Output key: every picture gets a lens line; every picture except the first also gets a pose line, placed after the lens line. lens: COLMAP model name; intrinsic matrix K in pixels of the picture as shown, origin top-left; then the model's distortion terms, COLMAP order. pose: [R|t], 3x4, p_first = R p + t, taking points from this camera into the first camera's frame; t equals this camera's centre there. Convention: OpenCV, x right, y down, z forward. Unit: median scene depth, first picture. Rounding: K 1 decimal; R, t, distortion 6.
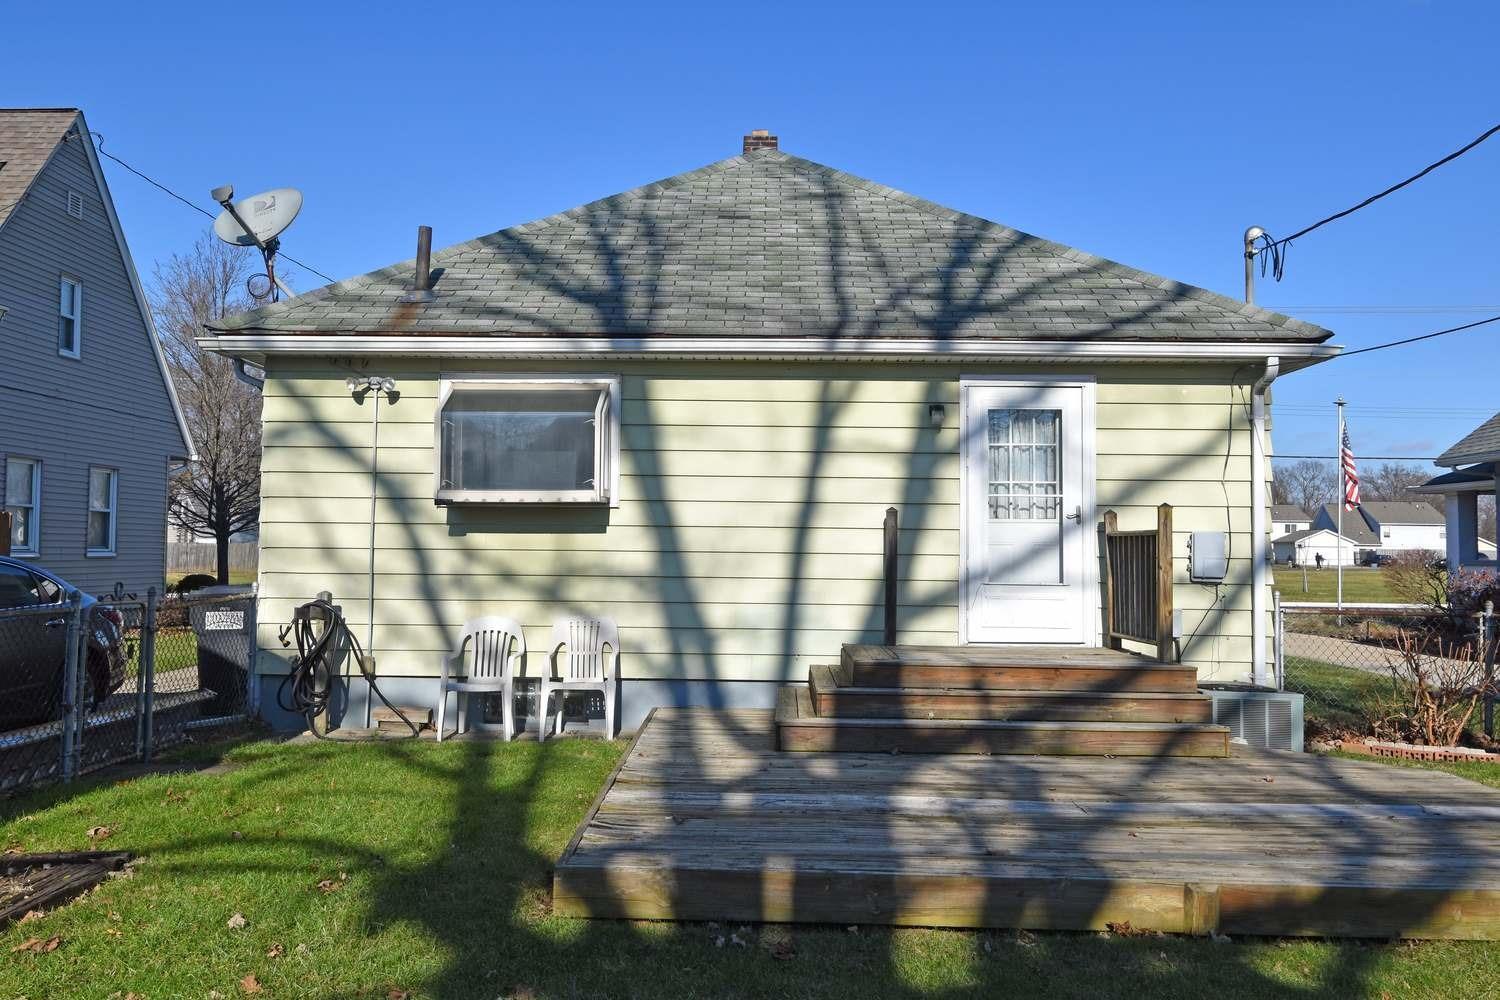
lens RADIAL K [[1192.7, 0, 750.0], [0, 1192.7, 500.0], [0, 0, 1]] dist [0.056084, -0.008883]
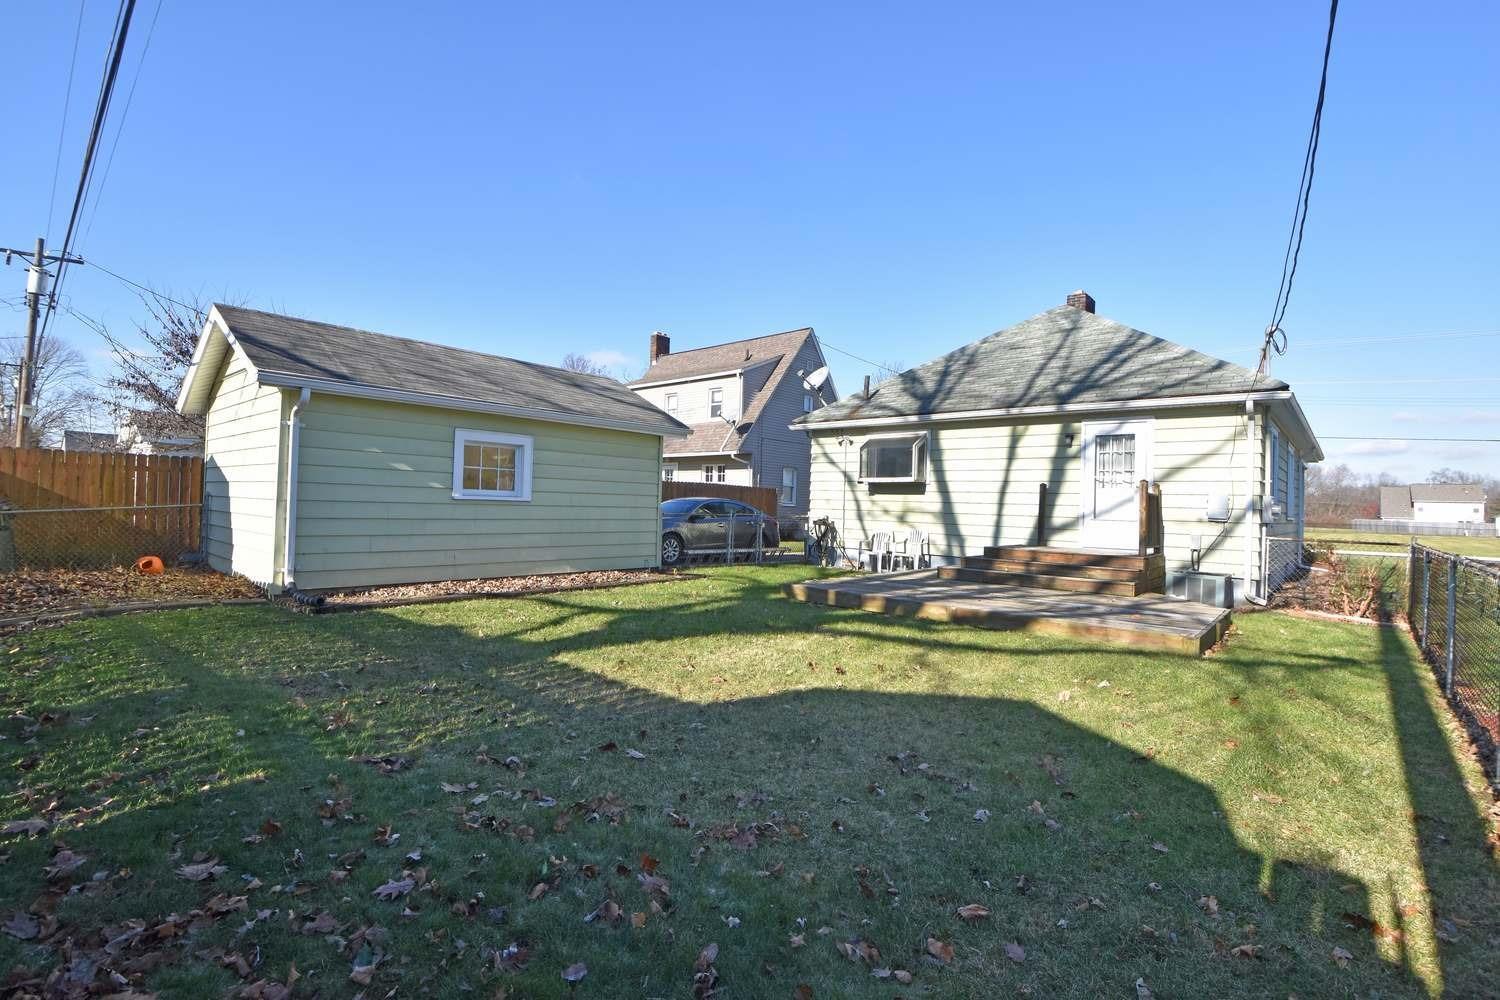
lens RADIAL K [[670.5, 0, 750.0], [0, 670.5, 500.0], [0, 0, 1]] dist [-0.000842, -0.000106]
pose [[0.761028, 0.008511, -0.648663, 0.500639], [0.007547, 0.999730, 0.021972, 0.005828], [0.648675, -0.021616, 0.760758, -0.272141]]
